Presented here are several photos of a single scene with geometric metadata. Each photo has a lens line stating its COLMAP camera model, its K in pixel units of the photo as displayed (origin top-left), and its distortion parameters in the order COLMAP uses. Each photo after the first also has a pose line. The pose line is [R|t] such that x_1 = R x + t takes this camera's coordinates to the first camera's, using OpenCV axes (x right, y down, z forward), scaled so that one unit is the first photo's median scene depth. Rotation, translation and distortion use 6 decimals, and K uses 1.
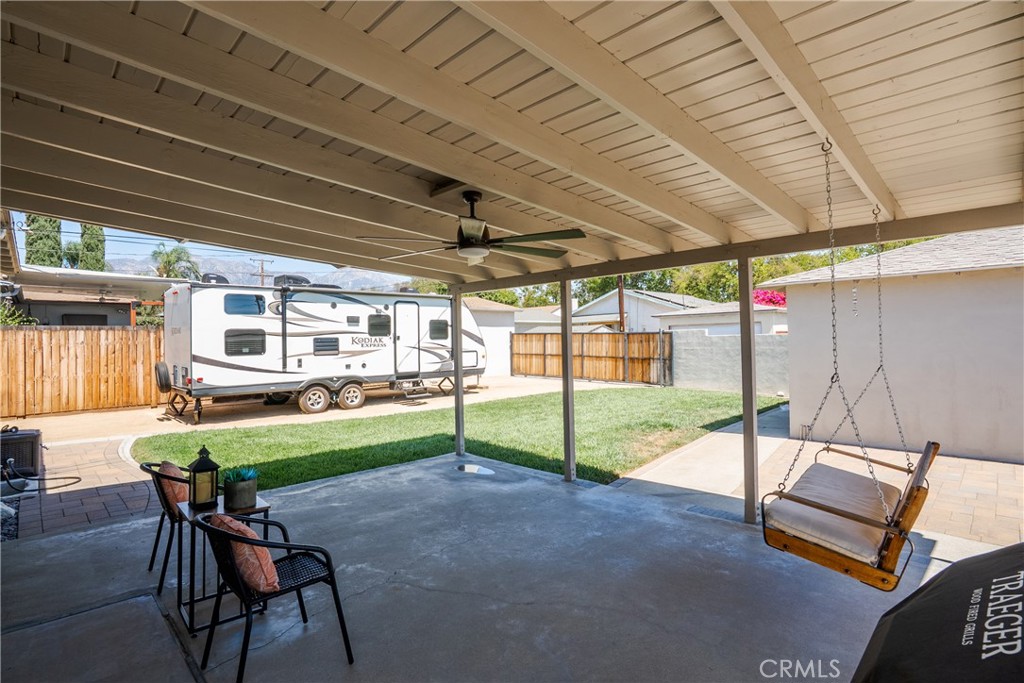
lens RADIAL K [[487.4, 0, 512.0], [0, 487.4, 341.5], [0, 0, 1]] dist [-0.013793, 0.001240]
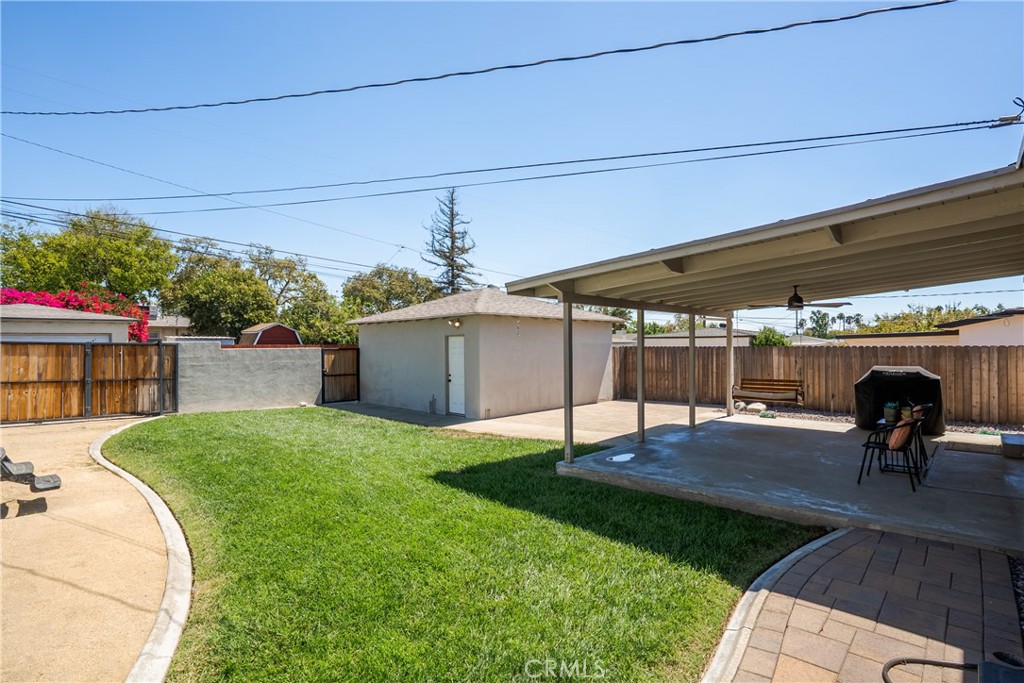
lens RADIAL K [[487.4, 0, 512.0], [0, 487.4, 341.5], [0, 0, 1]] dist [-0.013793, 0.001240]
pose [[-0.007922, 0.031216, 0.999481, -0.455441], [0.006904, 0.999491, -0.031162, 0.004892], [-0.999945, 0.006653, -0.008134, 0.455127]]
